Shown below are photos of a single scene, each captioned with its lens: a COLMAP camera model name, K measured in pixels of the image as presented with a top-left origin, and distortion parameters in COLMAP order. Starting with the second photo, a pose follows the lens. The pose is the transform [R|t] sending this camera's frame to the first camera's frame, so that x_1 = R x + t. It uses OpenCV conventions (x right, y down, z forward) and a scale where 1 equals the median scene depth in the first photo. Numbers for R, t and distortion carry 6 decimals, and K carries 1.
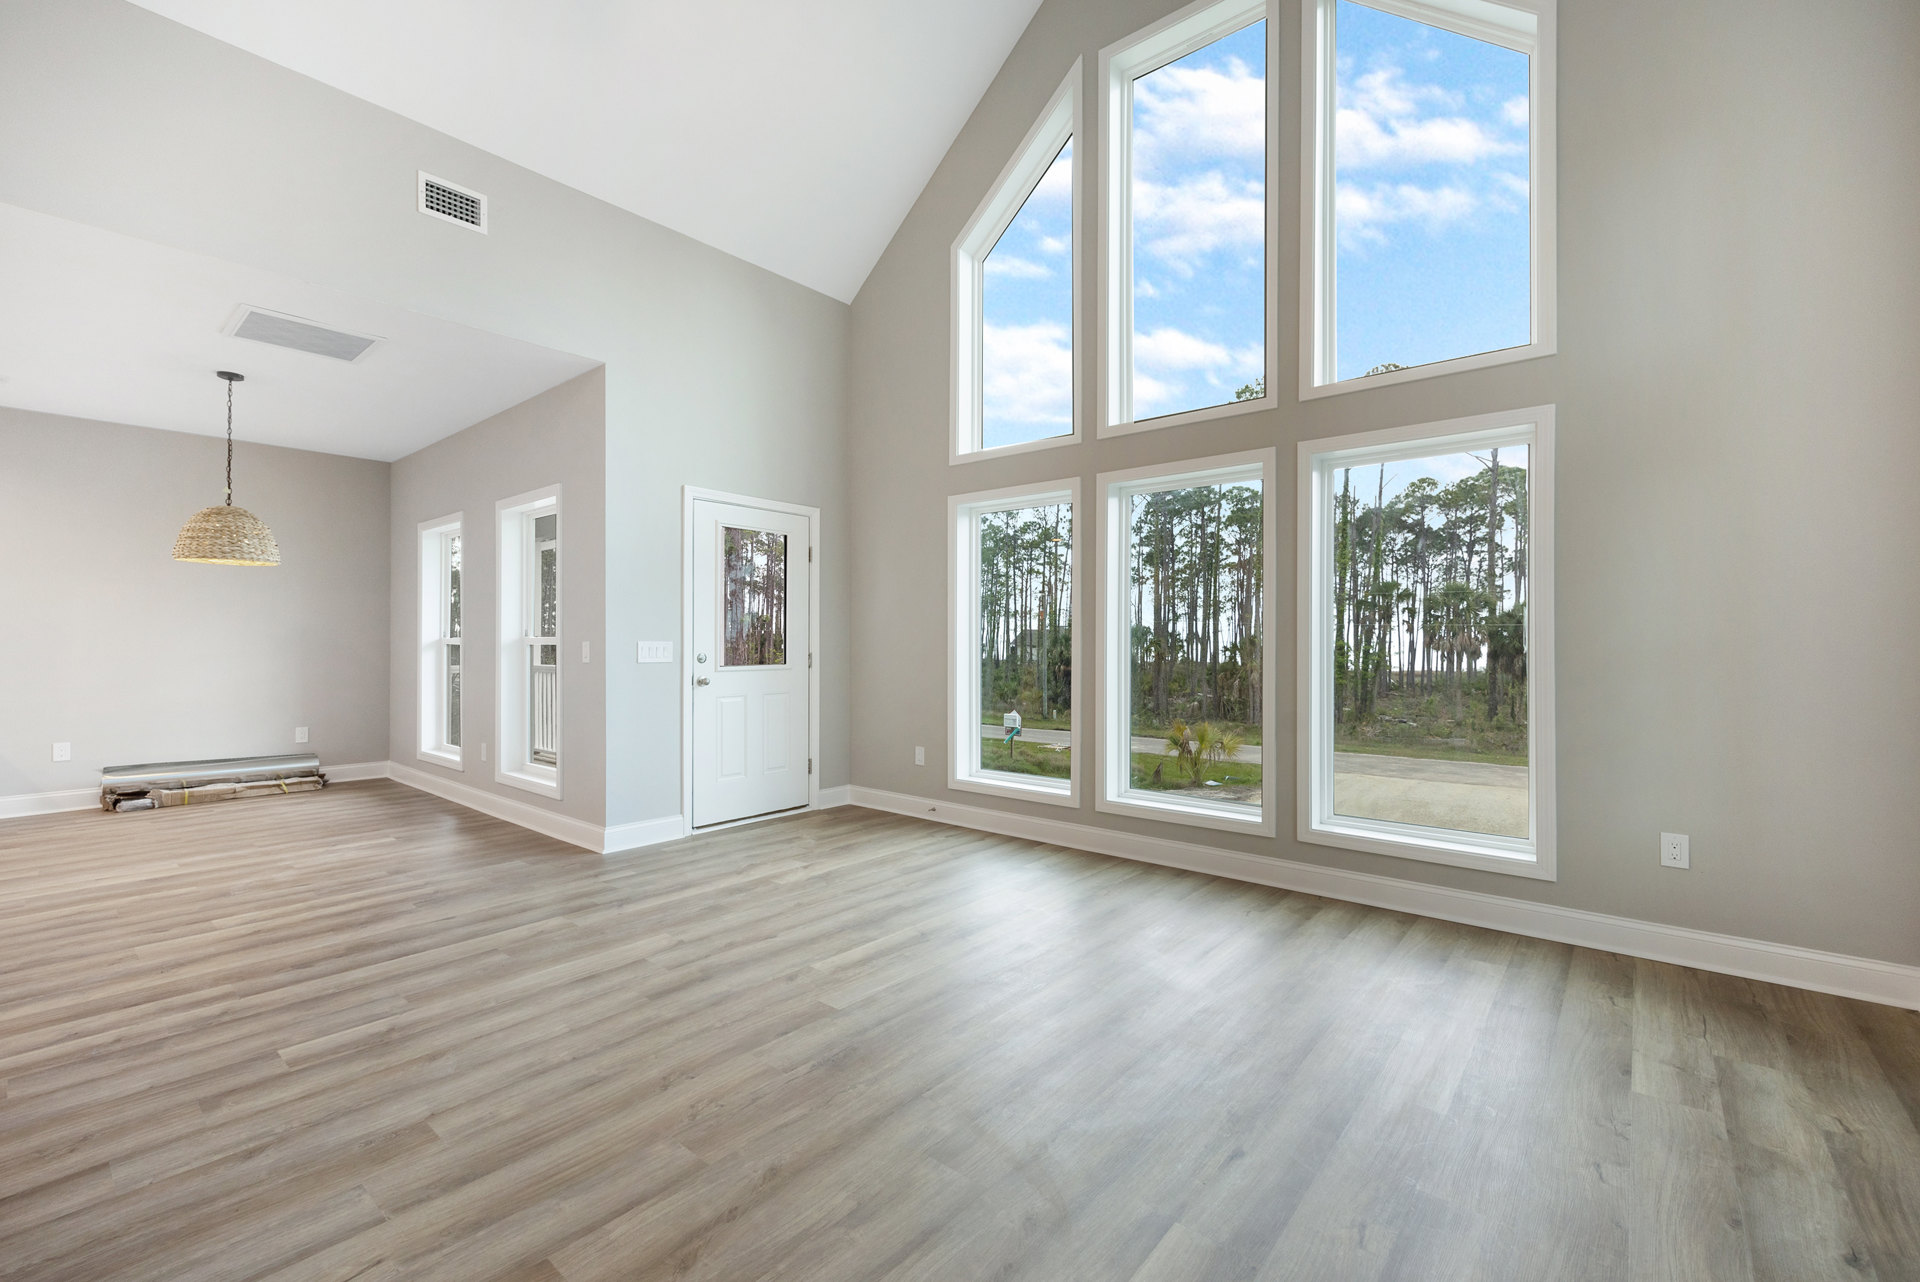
lens RADIAL K [[804.4, 0, 953.0], [0, 804.4, 632.3], [0, 0, 1]] dist [0.001879, -0.001155]
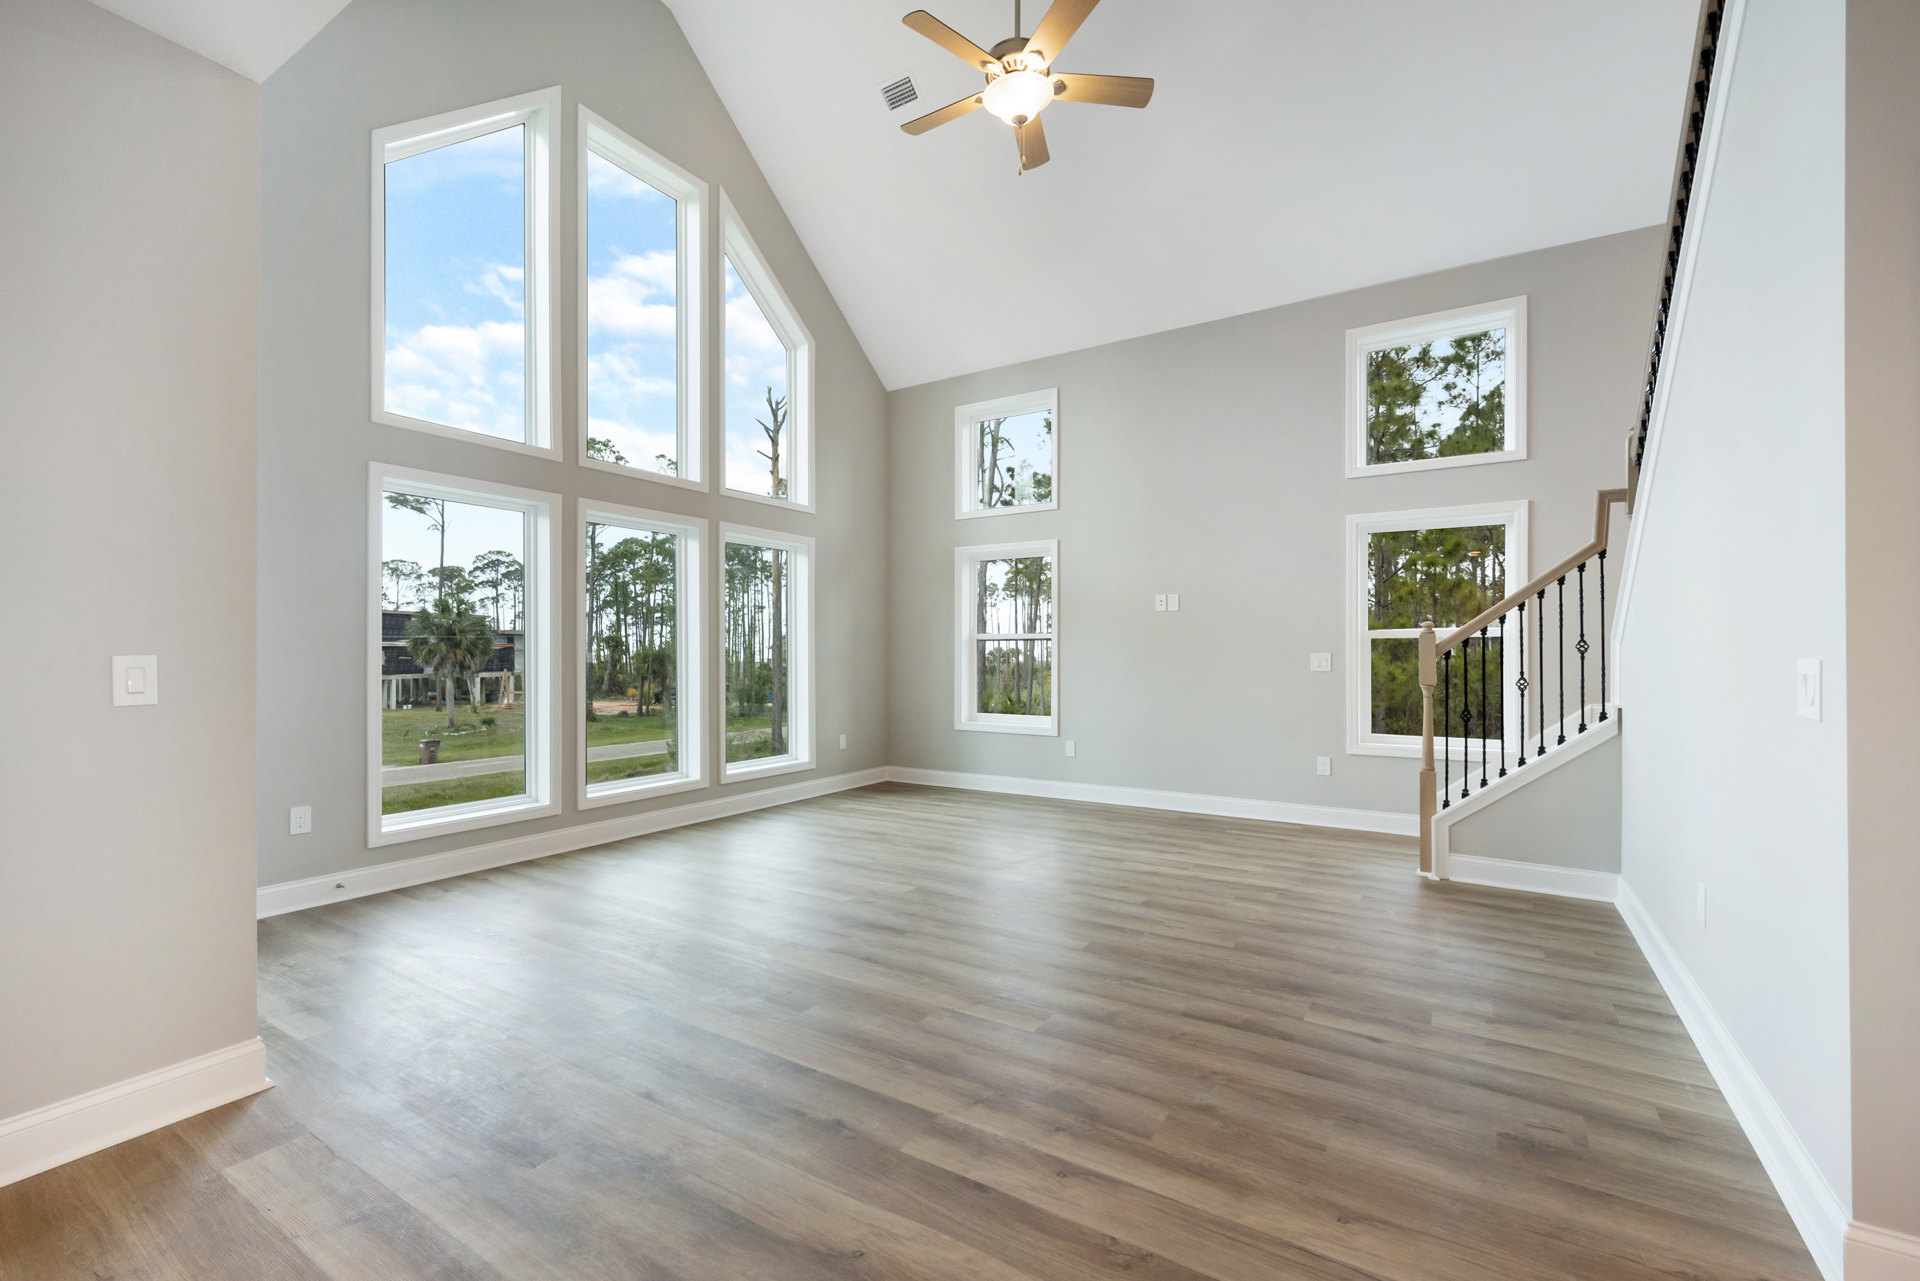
lens RADIAL K [[804.4, 0, 961.8], [0, 804.4, 655.3], [0, 0, 1]] dist [0.001879, -0.001155]
pose [[-0.132242, -0.003847, 0.991210, -1.145784], [-0.012954, 0.999914, 0.002153, 0.005847], [-0.991133, -0.012555, -0.132280, 0.750452]]
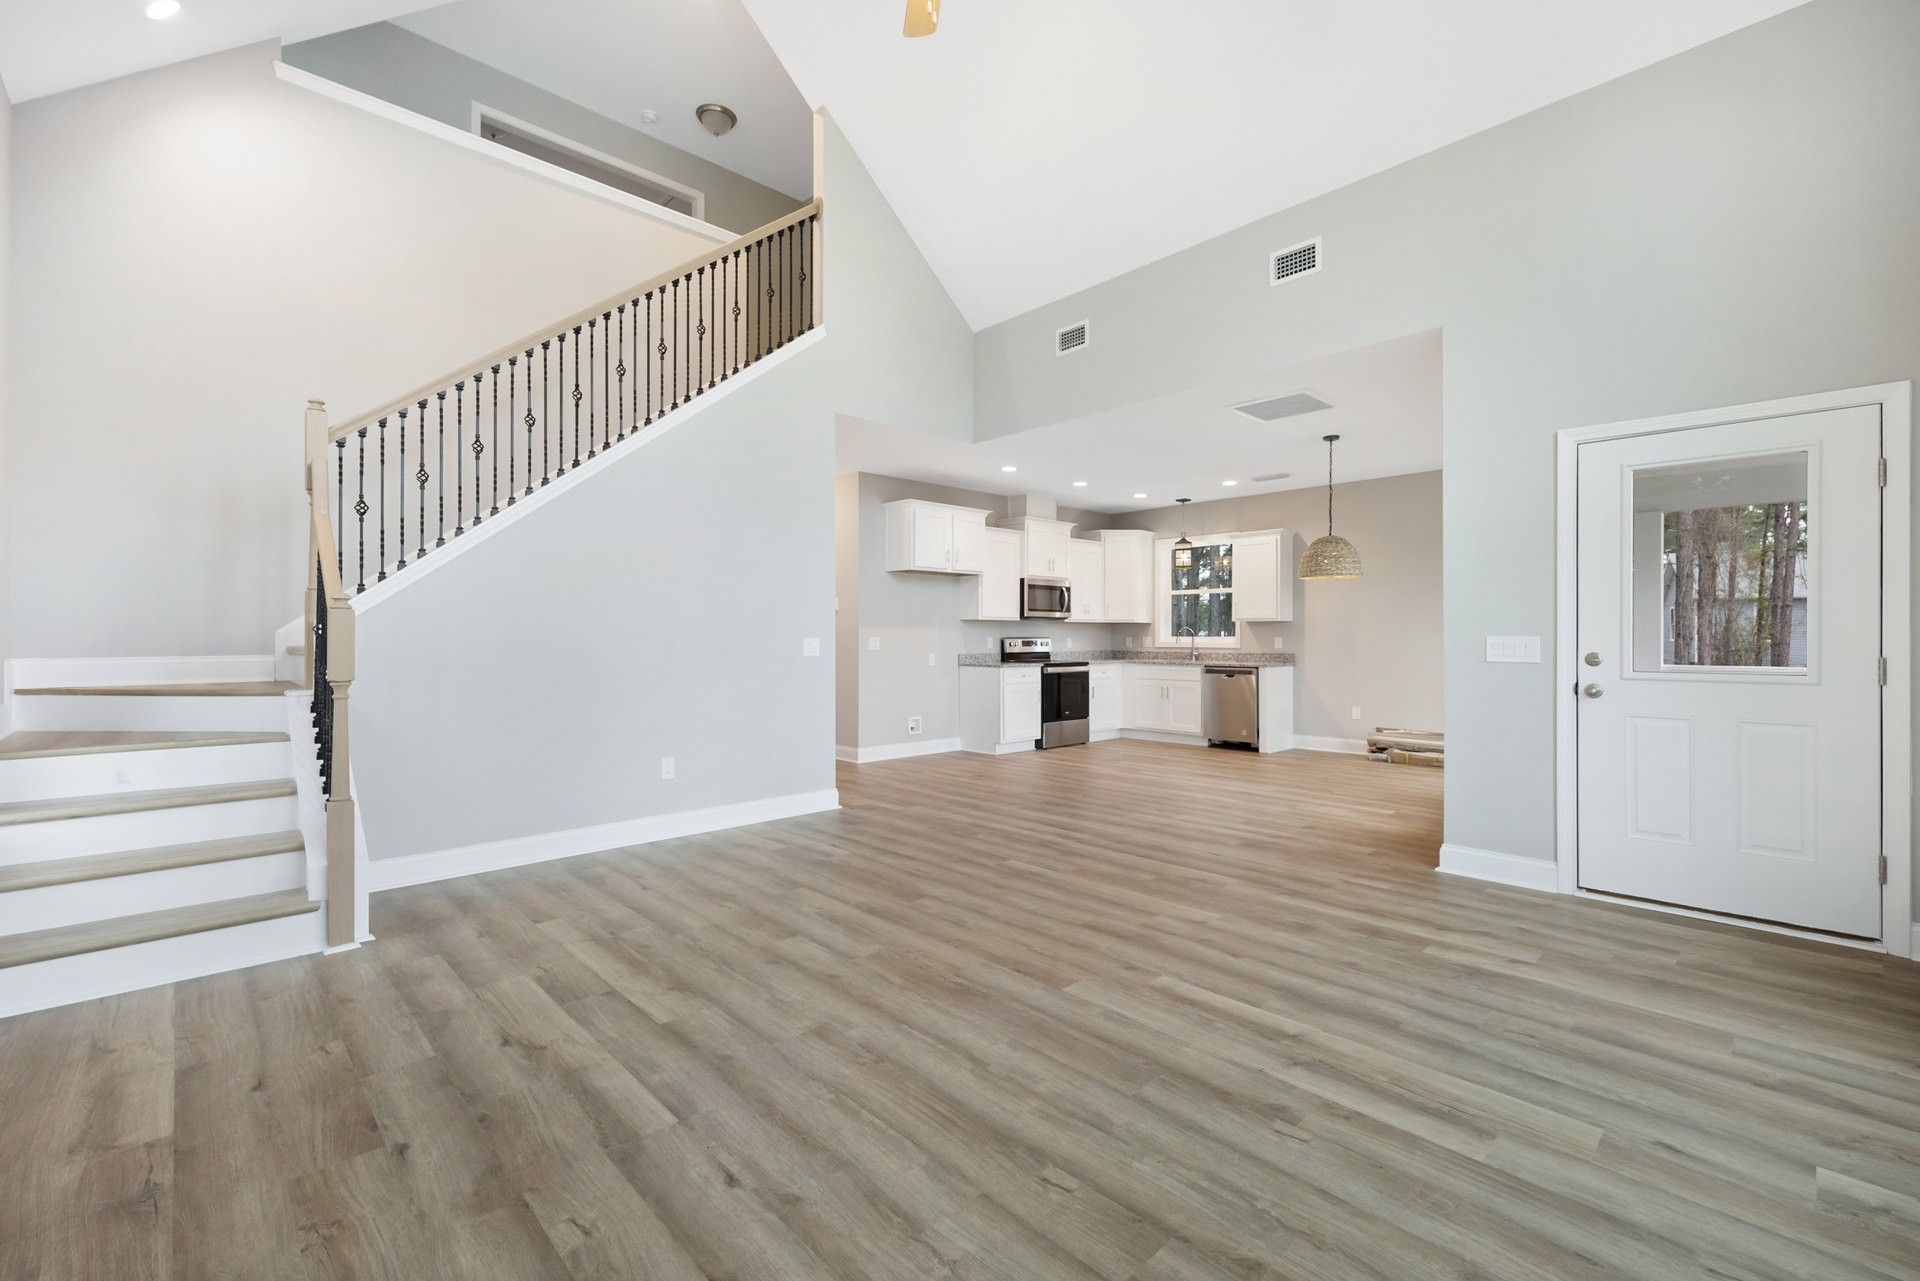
lens RADIAL K [[804.4, 0, 973.0], [0, 804.4, 638.8], [0, 0, 1]] dist [0.001879, -0.001155]
pose [[-0.097565, 0.000592, -0.995229, 0.606094], [0.013908, 0.999903, -0.000768, 0.008152], [0.995132, -0.013916, -0.097564, 0.662557]]
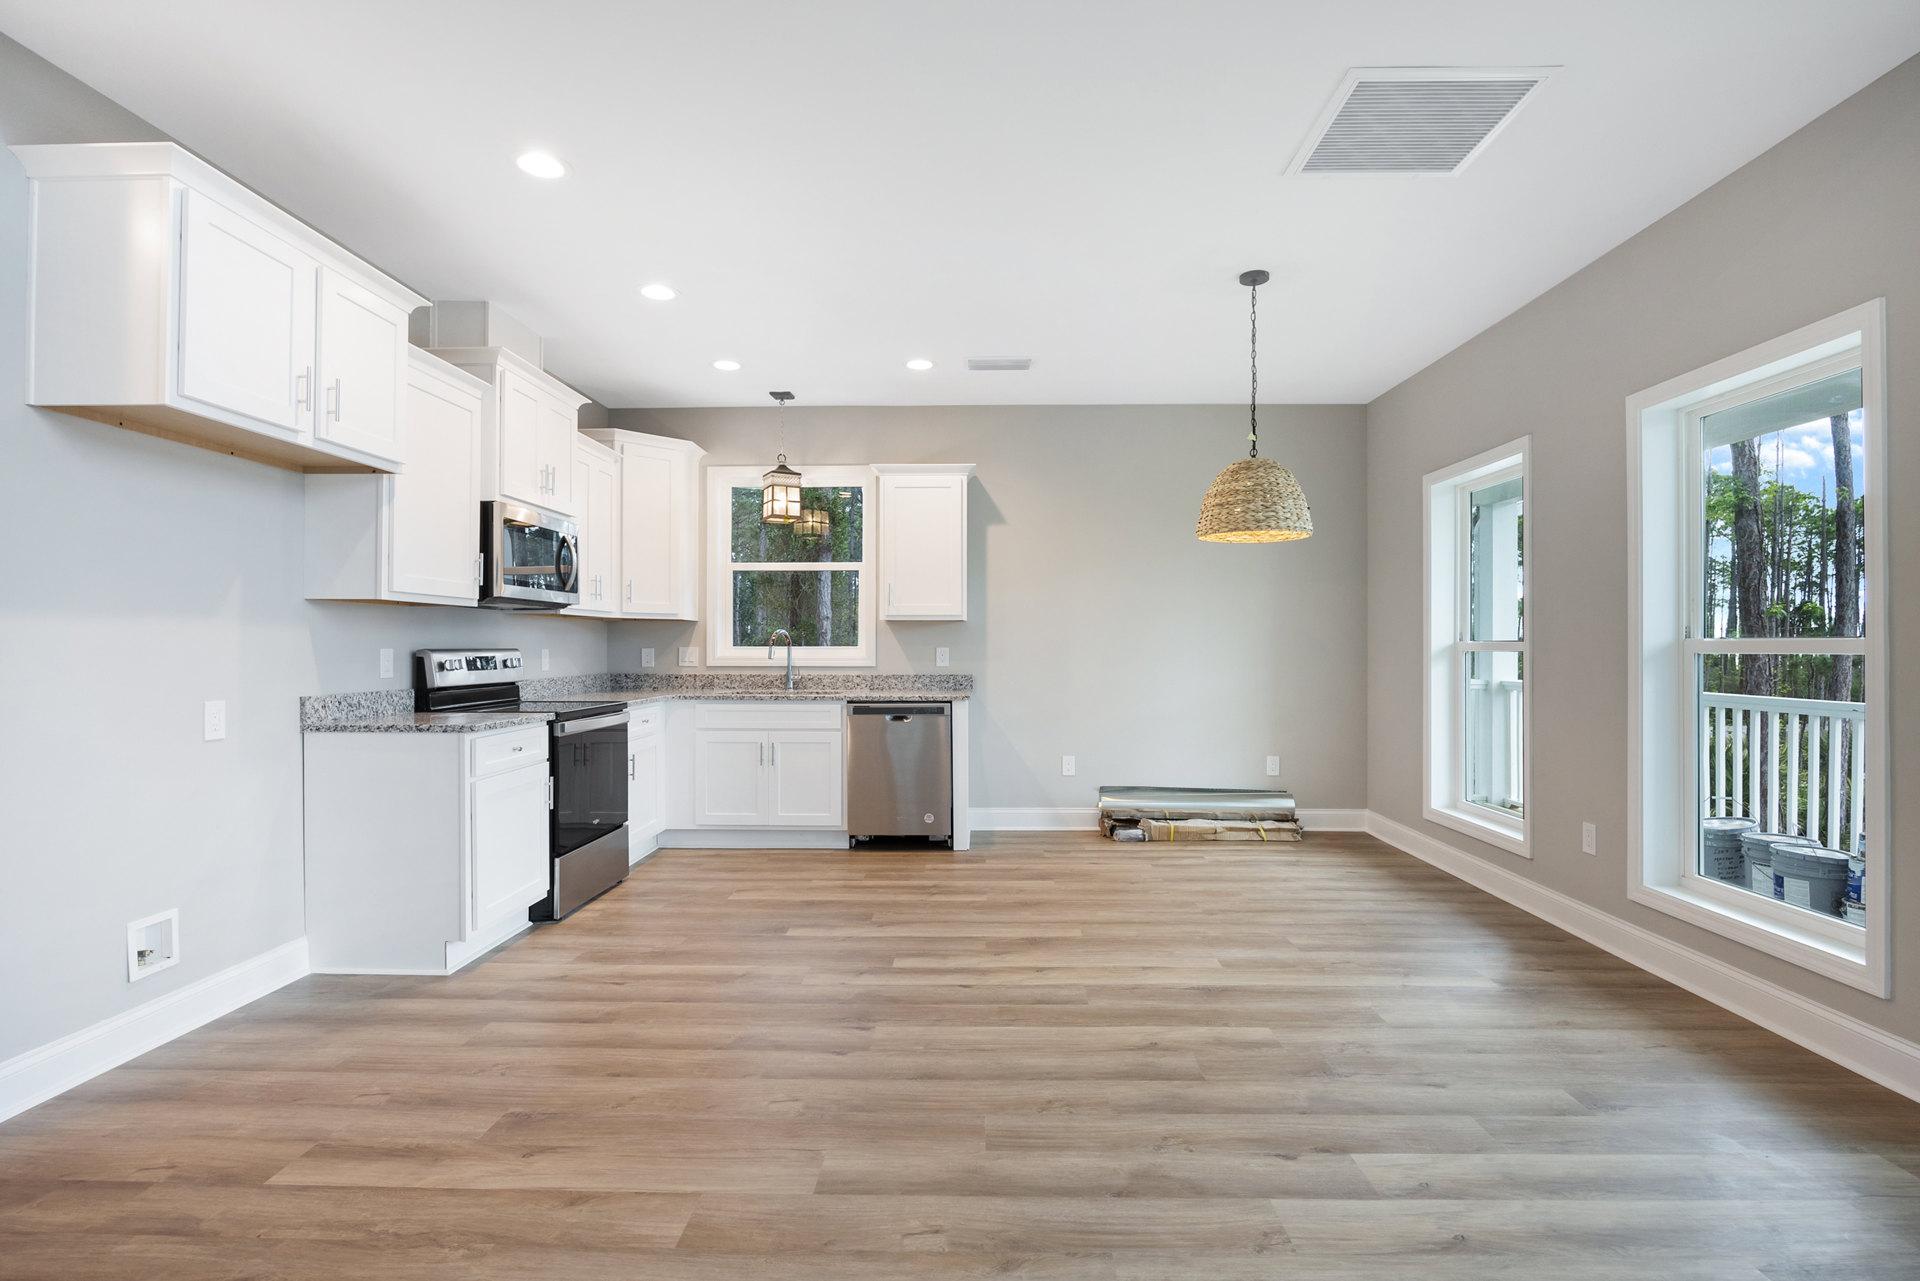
lens RADIAL K [[908.9, 0, 963.5], [0, 908.9, 646.4], [0, 0, 1]] dist [-0.002116, -0.000329]
pose [[0.628297, -0.001845, -0.777971, -0.529563], [0.011538, 0.999909, 0.006947, 0.000746], [0.777888, -0.013341, 0.628261, 0.355758]]
